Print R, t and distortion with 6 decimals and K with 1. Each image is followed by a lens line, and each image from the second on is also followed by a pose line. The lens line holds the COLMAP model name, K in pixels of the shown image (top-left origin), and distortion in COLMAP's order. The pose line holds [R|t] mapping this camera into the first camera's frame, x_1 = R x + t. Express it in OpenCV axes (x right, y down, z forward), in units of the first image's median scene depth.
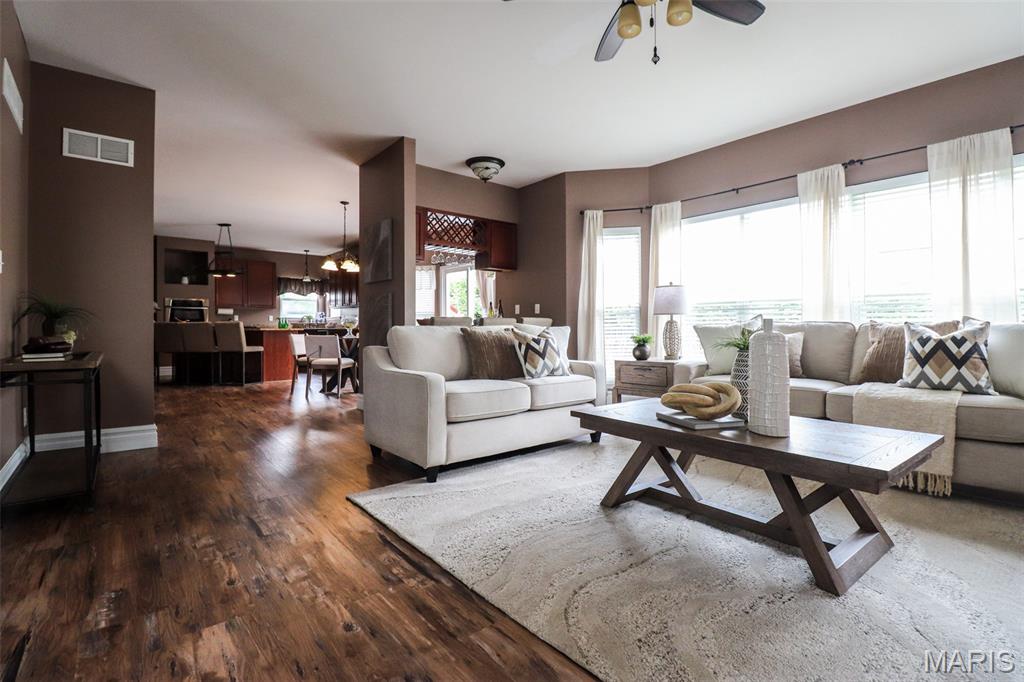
lens RADIAL K [[476.7, 0, 511.5], [0, 476.7, 329.6], [0, 0, 1]] dist [-0.001684, -0.011796]
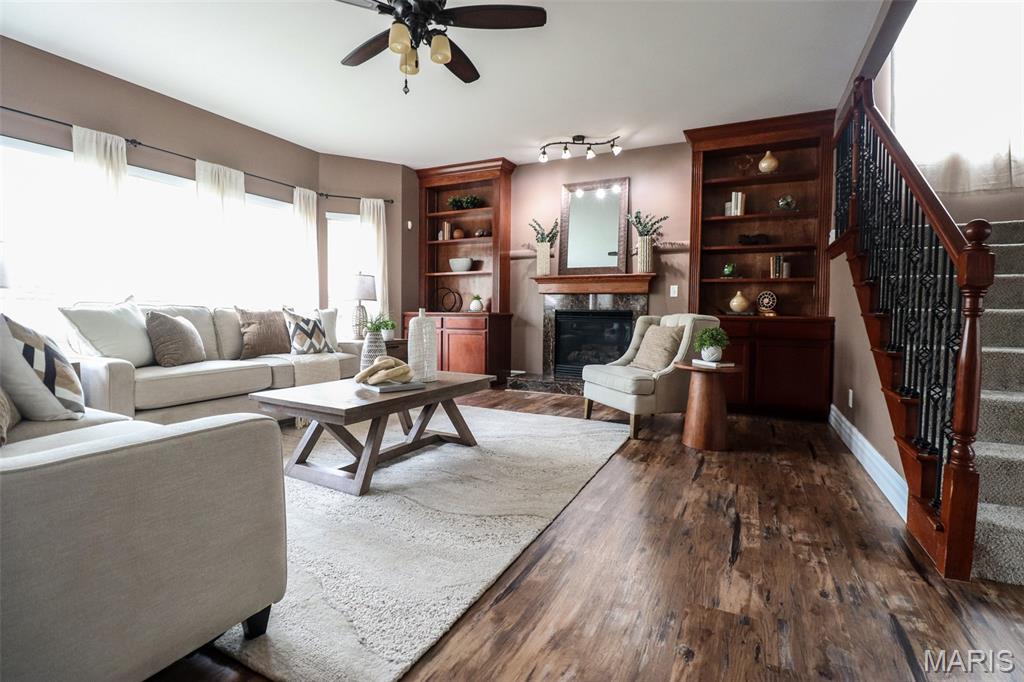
lens RADIAL K [[476.7, 0, 511.5], [0, 476.7, 329.6], [0, 0, 1]] dist [-0.001684, -0.011796]
pose [[-0.407988, -0.035206, 0.912308, -1.062522], [-0.007586, 0.999352, 0.035172, -0.012420], [-0.912956, 0.007430, -0.407991, 1.445886]]
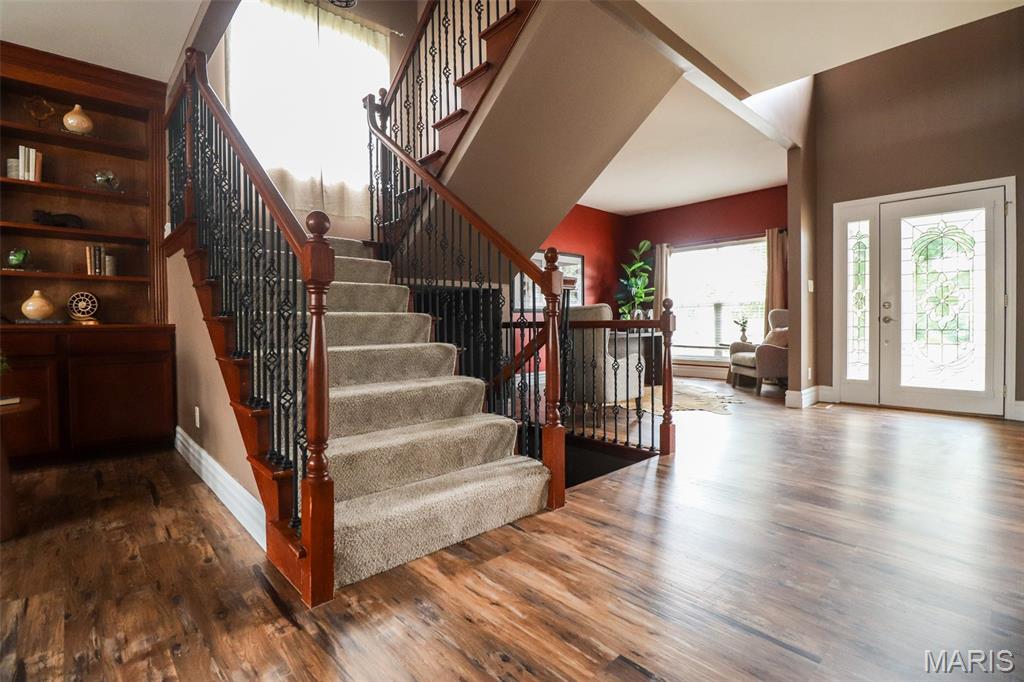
lens RADIAL K [[476.7, 0, 511.5], [0, 476.7, 329.6], [0, 0, 1]] dist [-0.001684, -0.011796]
pose [[-0.998471, 0.012827, -0.053768, -0.925299], [0.012110, 0.999834, 0.013637, 0.003868], [0.053934, 0.012965, -0.998460, 1.189651]]
